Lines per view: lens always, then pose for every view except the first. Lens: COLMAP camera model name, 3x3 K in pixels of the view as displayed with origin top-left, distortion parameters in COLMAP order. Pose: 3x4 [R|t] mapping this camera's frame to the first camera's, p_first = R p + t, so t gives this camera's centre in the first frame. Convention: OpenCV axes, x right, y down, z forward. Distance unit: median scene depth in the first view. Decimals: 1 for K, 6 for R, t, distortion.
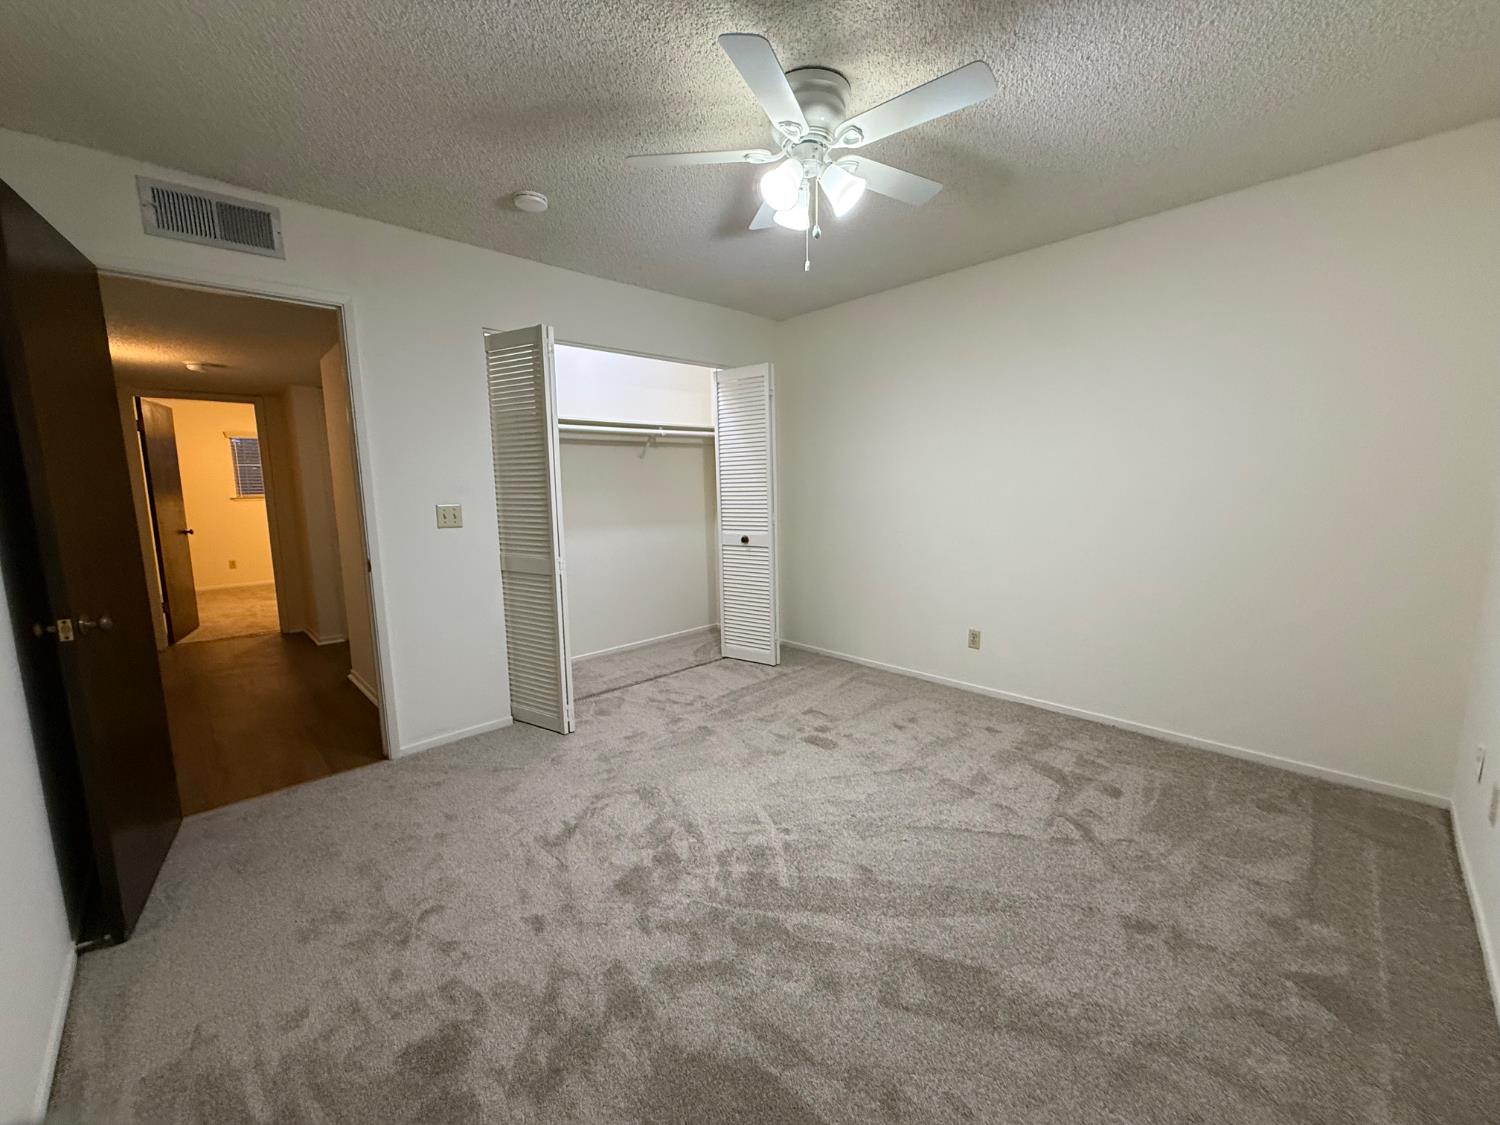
lens RADIAL K [[597.2, 0, 747.8], [0, 597.2, 561.0], [0, 0, 1]] dist [-0.001210, 0.000106]
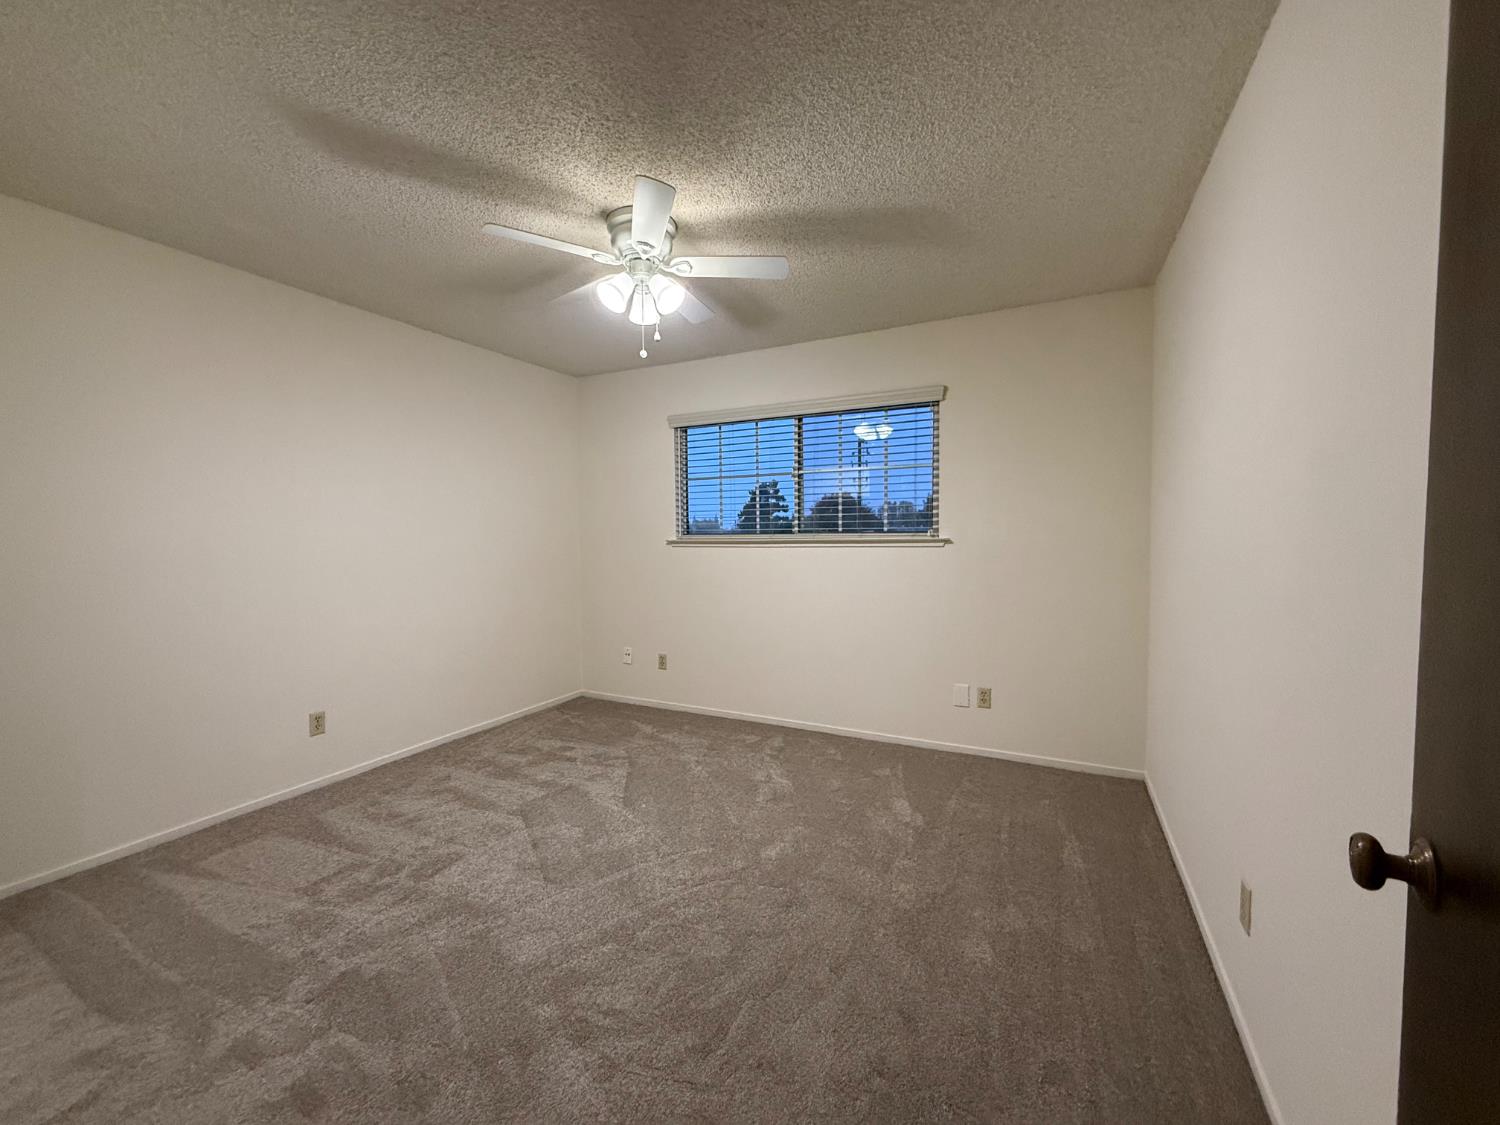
lens RADIAL K [[597.2, 0, 747.8], [0, 597.2, 561.0], [0, 0, 1]] dist [-0.001210, 0.000106]
pose [[-0.332557, -0.022683, 0.942810, -0.745729], [0.134573, 0.988339, 0.071246, -0.090184], [-0.933432, 0.150570, -0.325626, 0.828840]]
